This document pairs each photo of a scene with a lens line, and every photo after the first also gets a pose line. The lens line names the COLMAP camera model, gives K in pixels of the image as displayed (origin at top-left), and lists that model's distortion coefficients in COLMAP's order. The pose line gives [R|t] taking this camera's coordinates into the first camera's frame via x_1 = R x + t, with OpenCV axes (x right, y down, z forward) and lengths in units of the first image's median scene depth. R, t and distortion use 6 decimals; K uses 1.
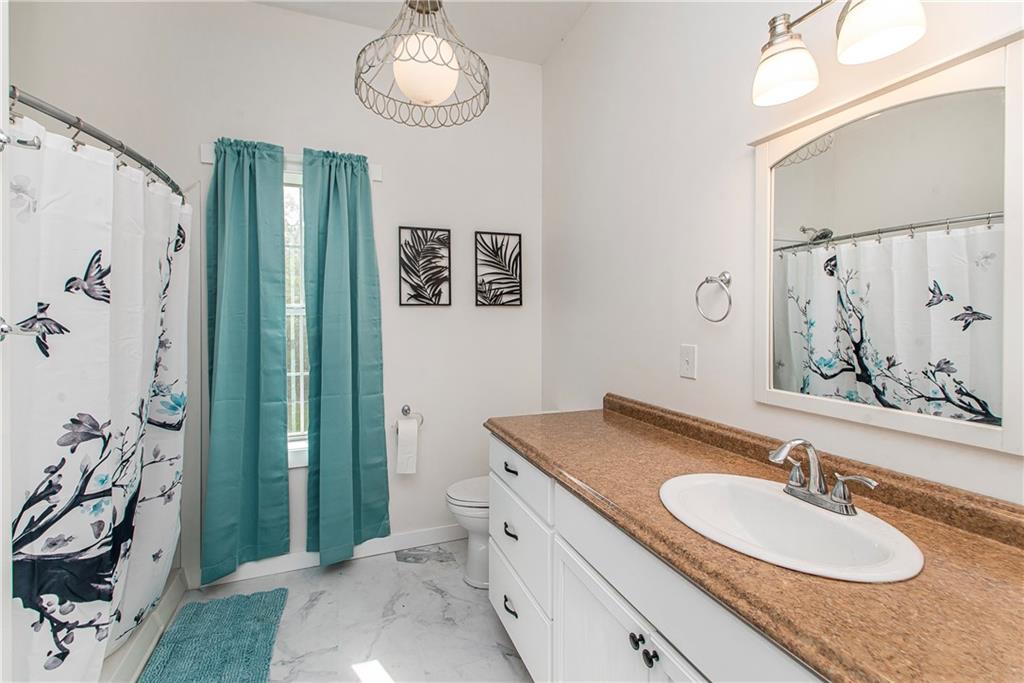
lens RADIAL K [[452.5, 0, 514.7], [0, 452.5, 320.7], [0, 0, 1]] dist [0.020145, -0.009684]
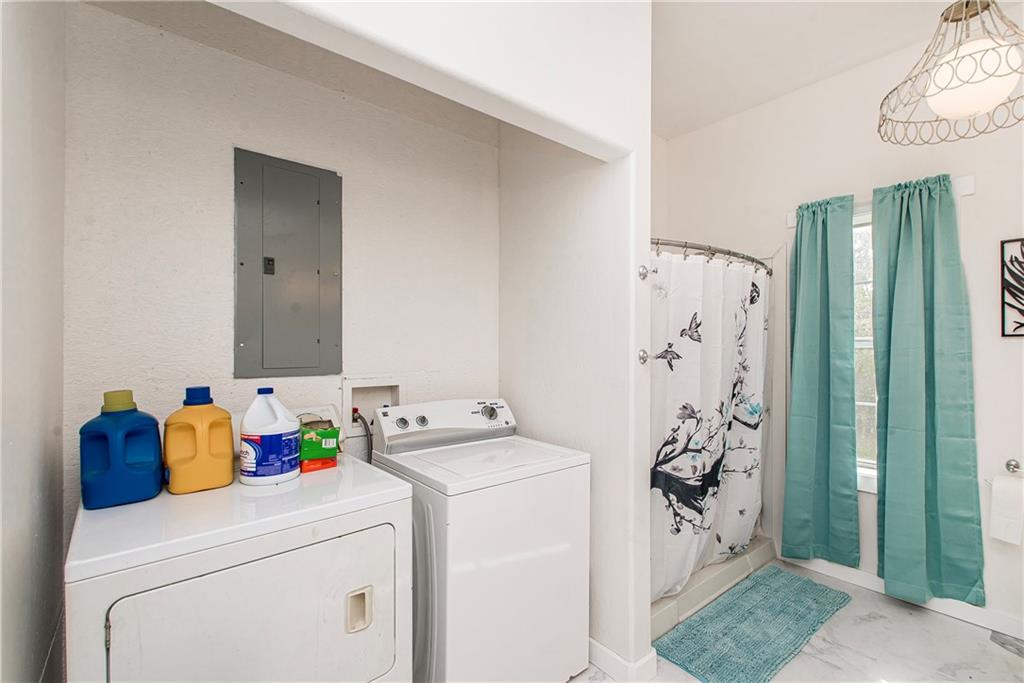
lens RADIAL K [[456.6, 0, 512.0], [0, 456.6, 341.5], [0, 0, 1]] dist [0.000158, 0.000010]
pose [[0.286588, -0.008038, -0.958020, 0.376304], [-0.007667, 0.999914, -0.010683, -0.011654], [0.958023, 0.010407, 0.286502, -0.121934]]
